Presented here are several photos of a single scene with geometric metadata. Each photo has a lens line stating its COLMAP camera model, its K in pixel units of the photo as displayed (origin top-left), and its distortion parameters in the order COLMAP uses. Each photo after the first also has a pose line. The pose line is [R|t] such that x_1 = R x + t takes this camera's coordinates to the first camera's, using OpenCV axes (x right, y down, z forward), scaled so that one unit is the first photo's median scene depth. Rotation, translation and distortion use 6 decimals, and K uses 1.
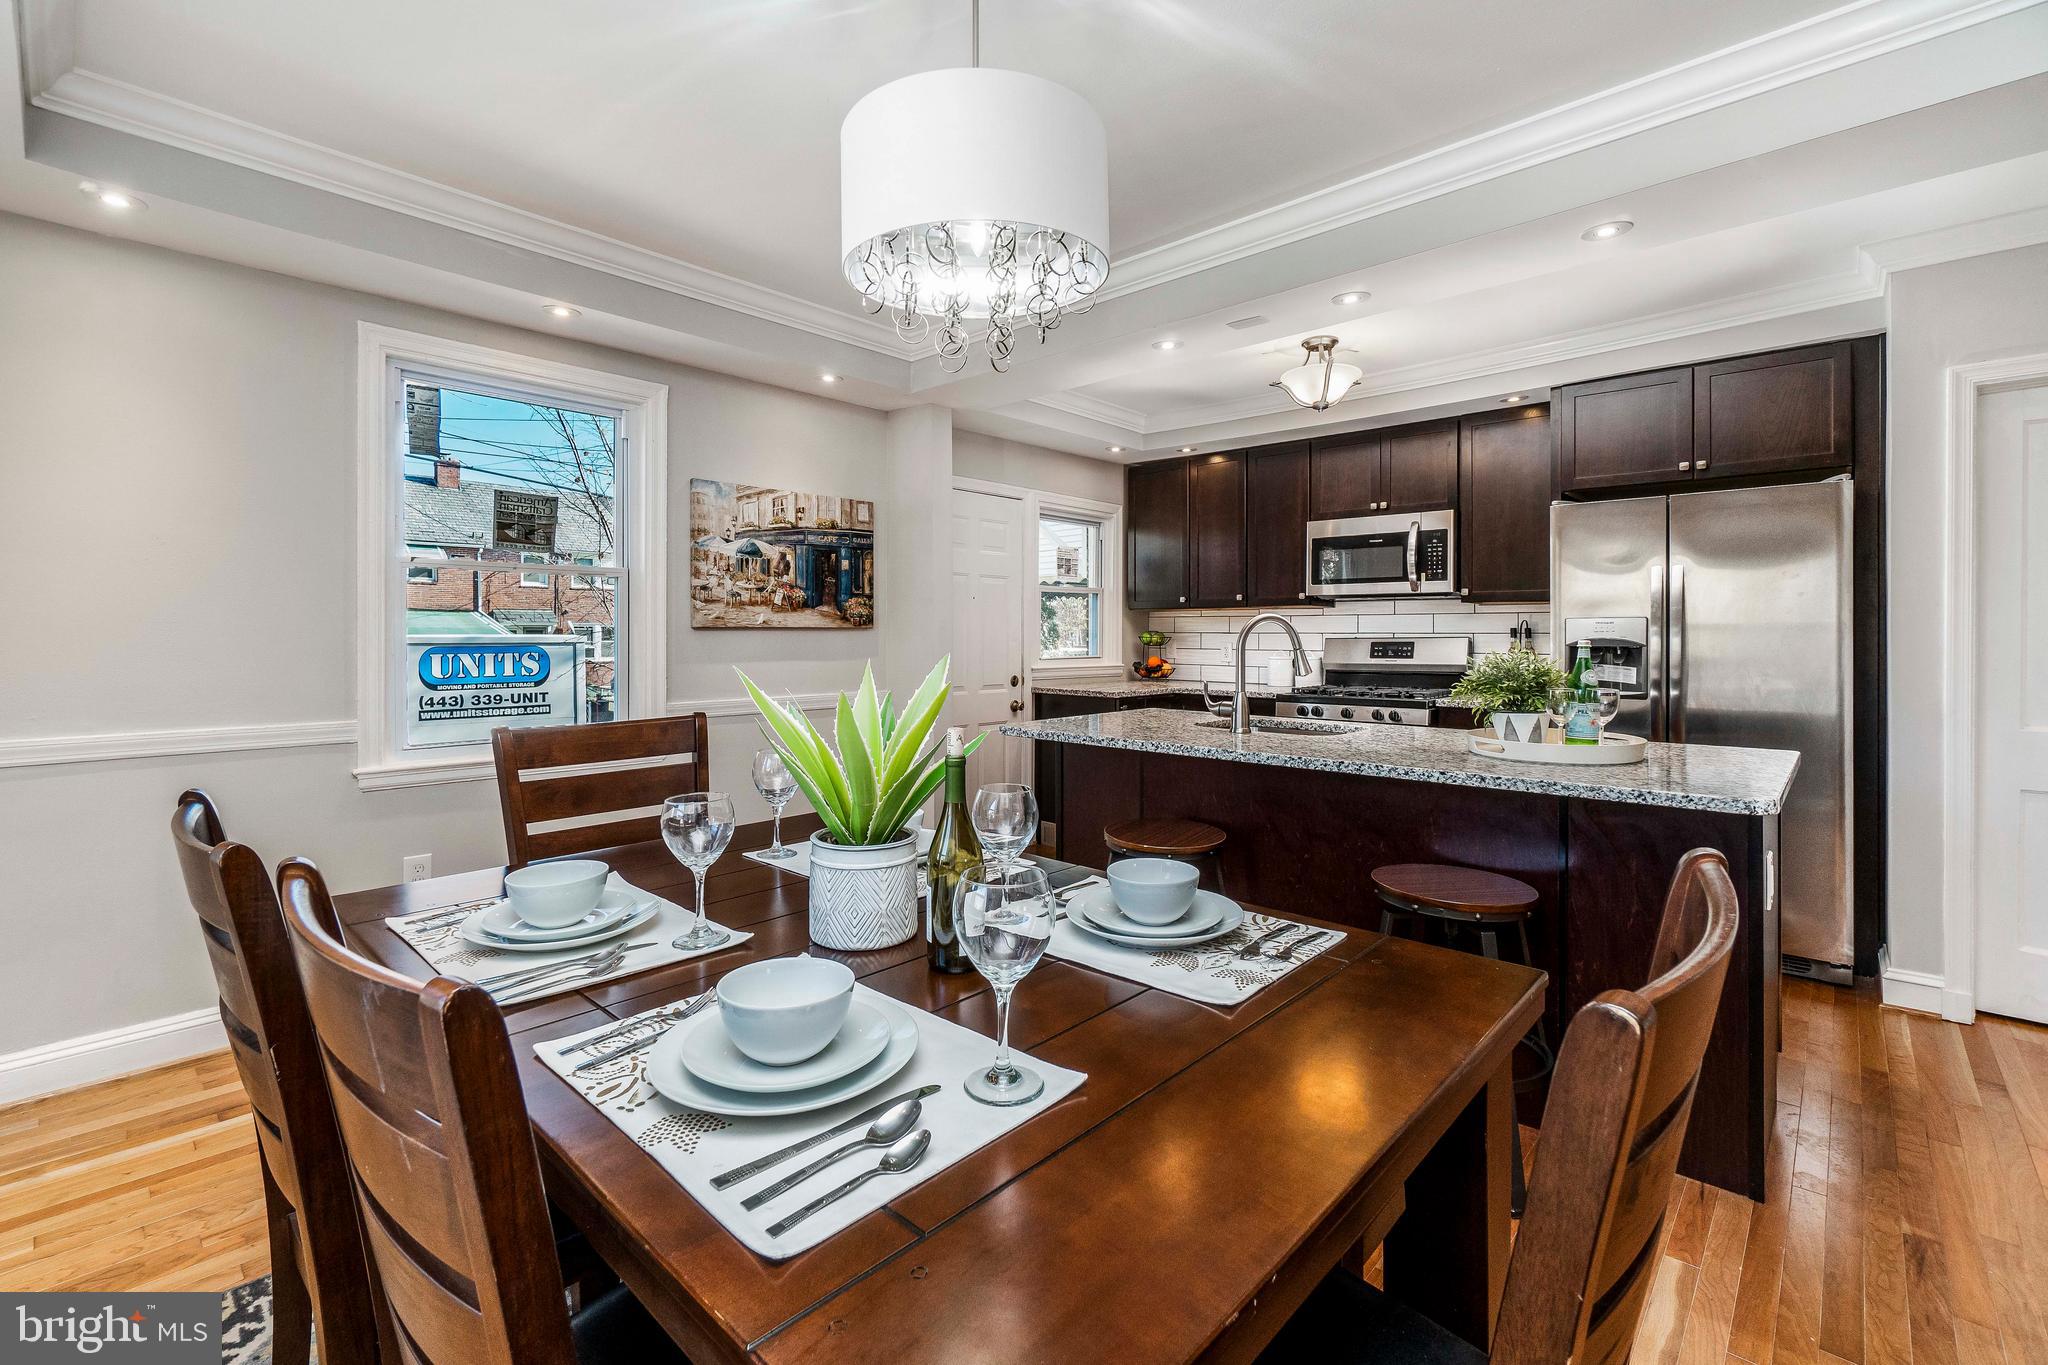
lens RADIAL K [[887.5, 0, 1020.7], [0, 887.5, 635.0], [0, 0, 1]] dist [-0.003156, -0.000194]
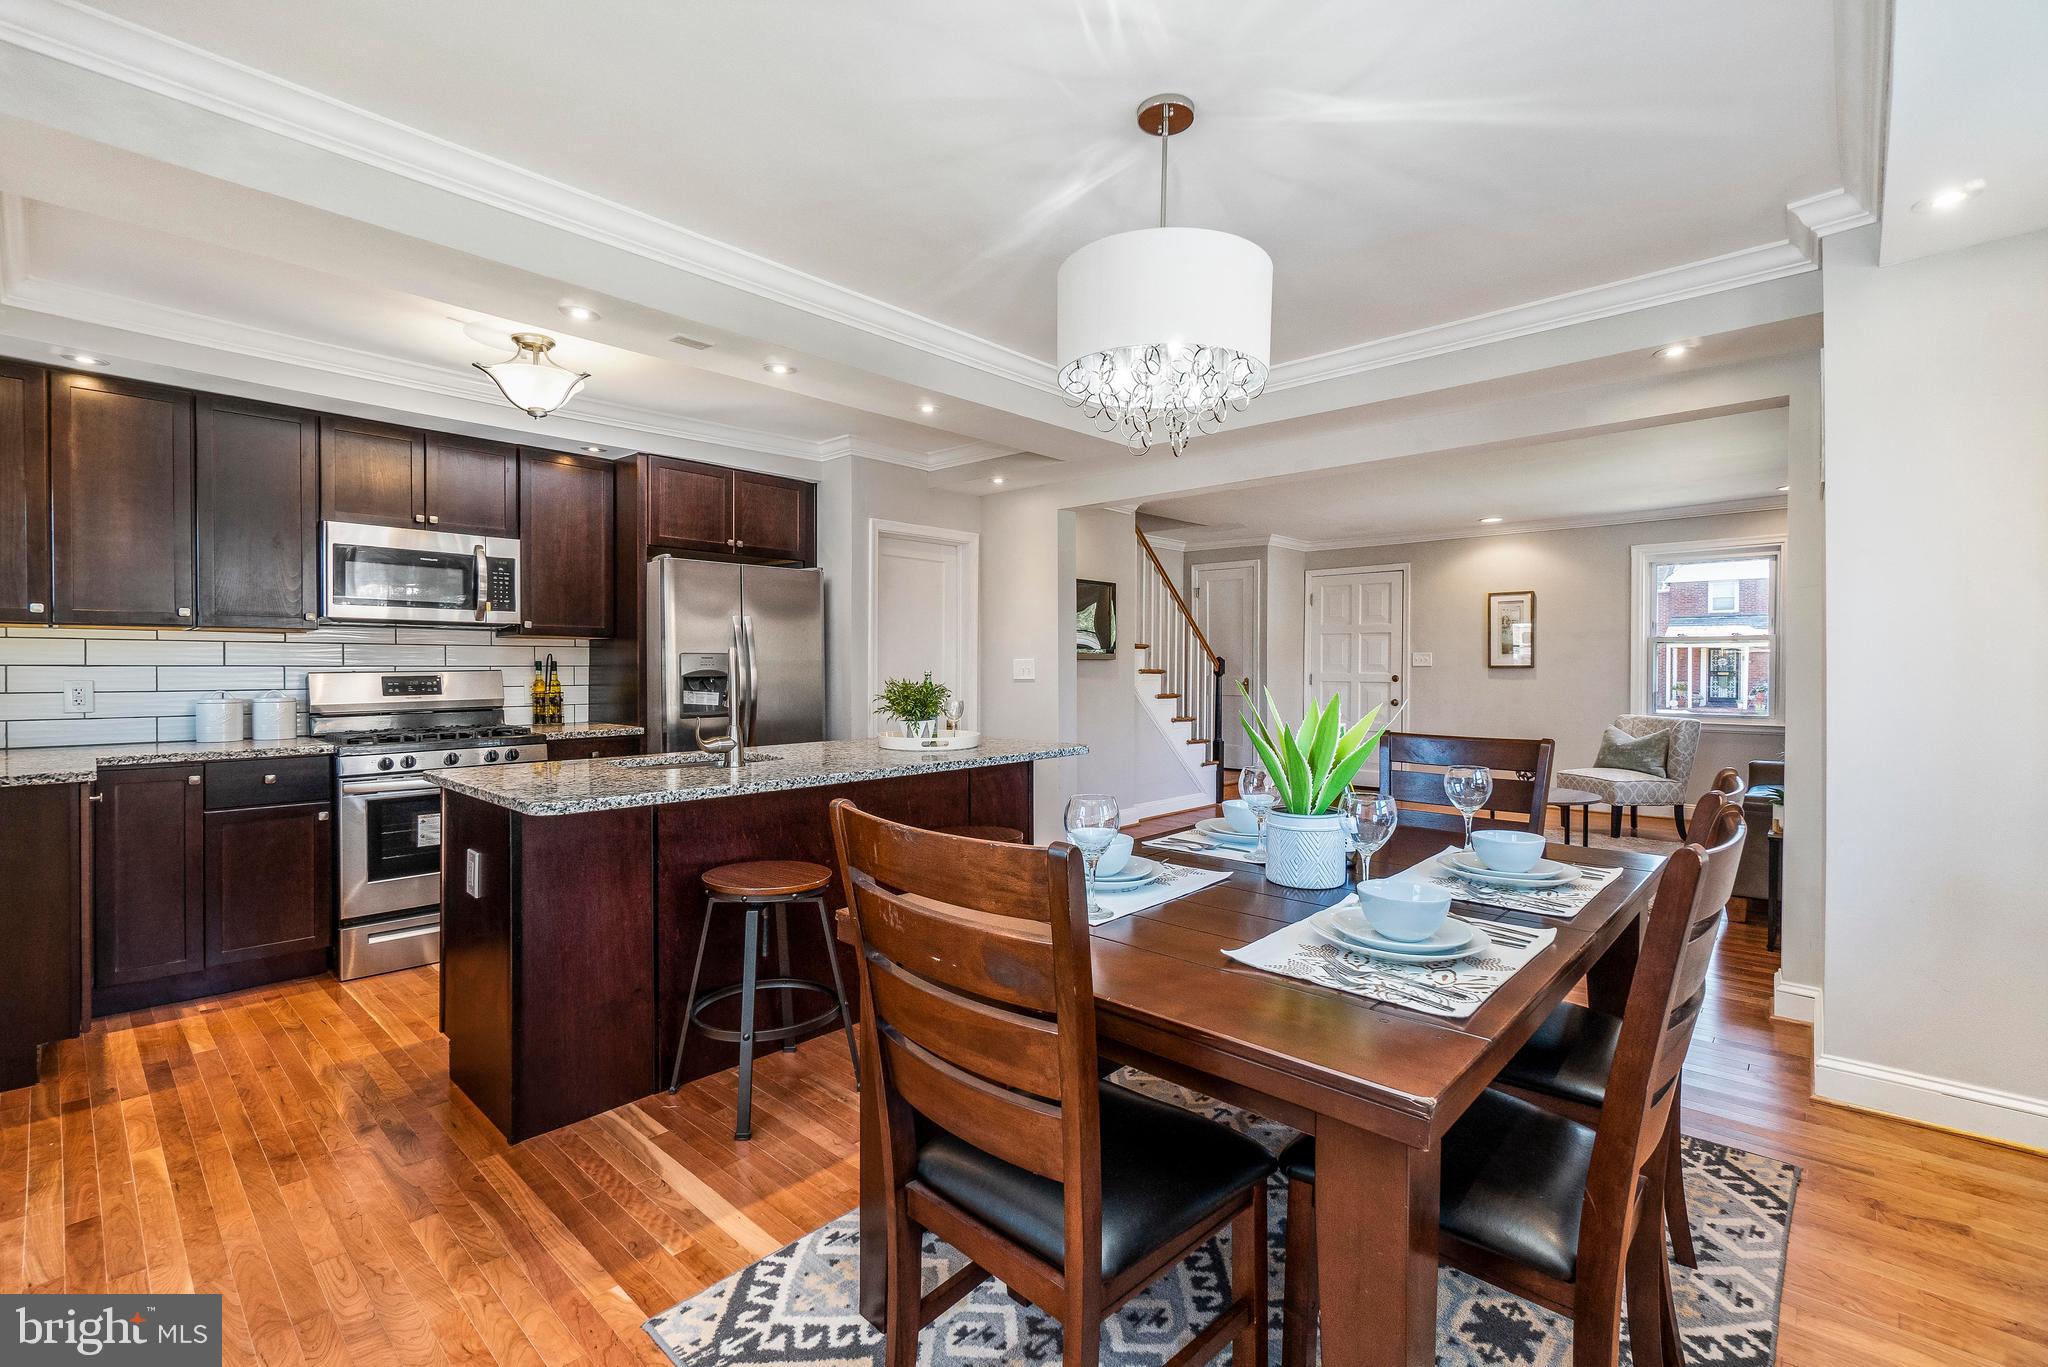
lens RADIAL K [[897.1, 0, 1001.8], [0, 897.1, 674.6], [0, 0, 1]] dist [-0.005029, 0.000145]
pose [[0.007323, -0.009221, 0.999931, -0.501214], [0.001190, 0.999957, 0.009213, -0.001190], [-0.999972, 0.001122, 0.007334, 0.461452]]
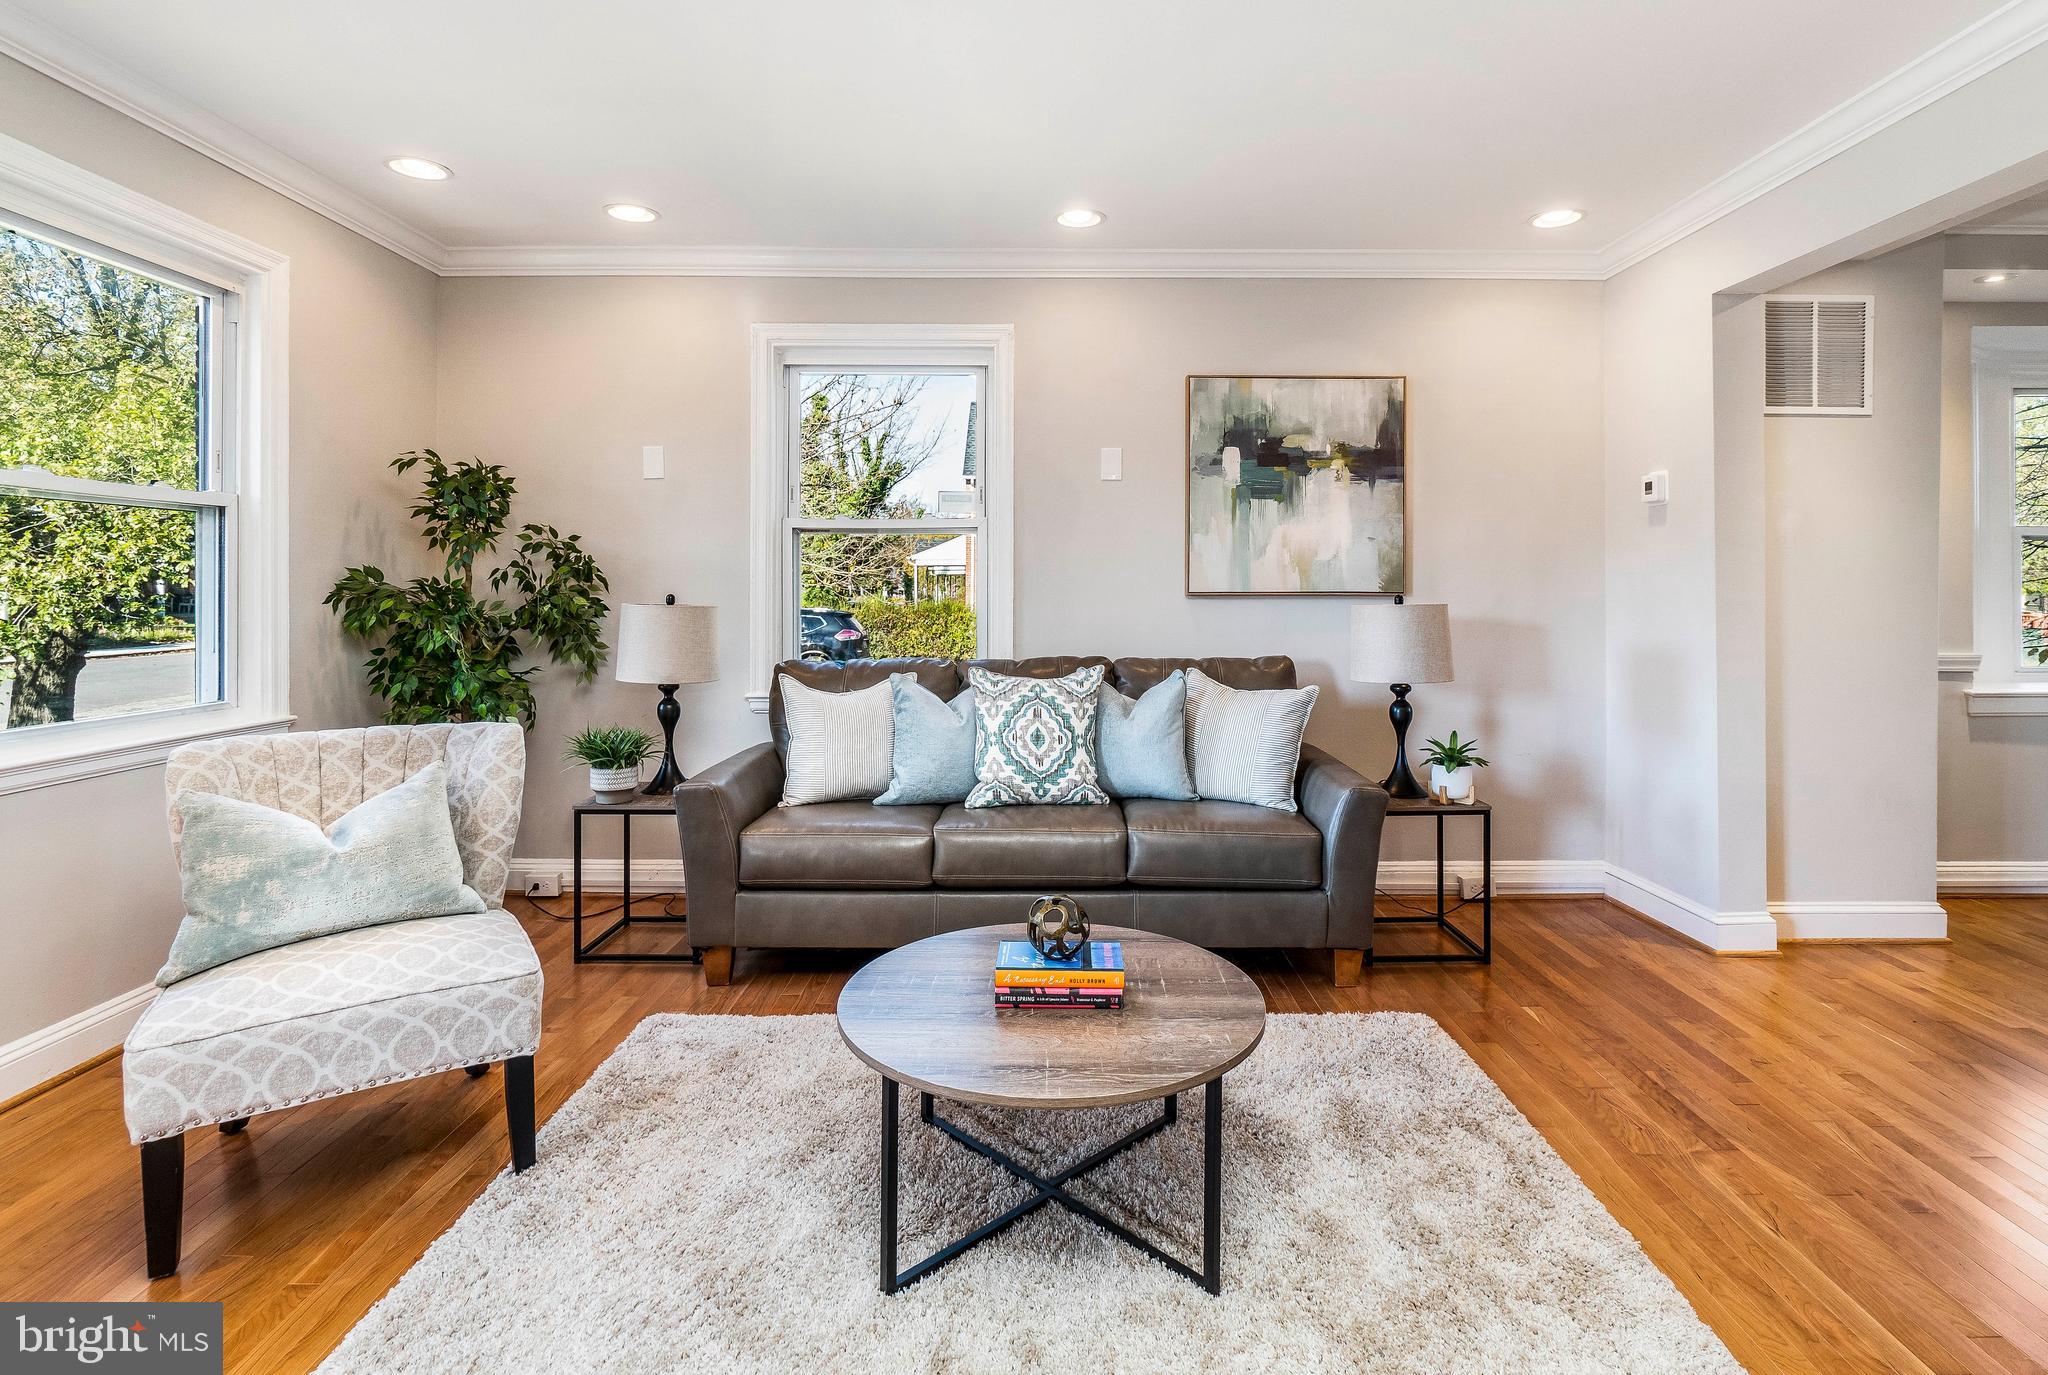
lens RADIAL K [[1010.7, 0, 1061.2], [0, 1010.7, 590.1], [0, 0, 1]] dist [-0.005656, -0.000671]
pose [[-0.724328, -0.001726, -0.689453, 1.123551], [-0.004479, 0.999988, 0.002202, 0.008890], [0.689441, 0.004683, -0.724327, 0.020934]]
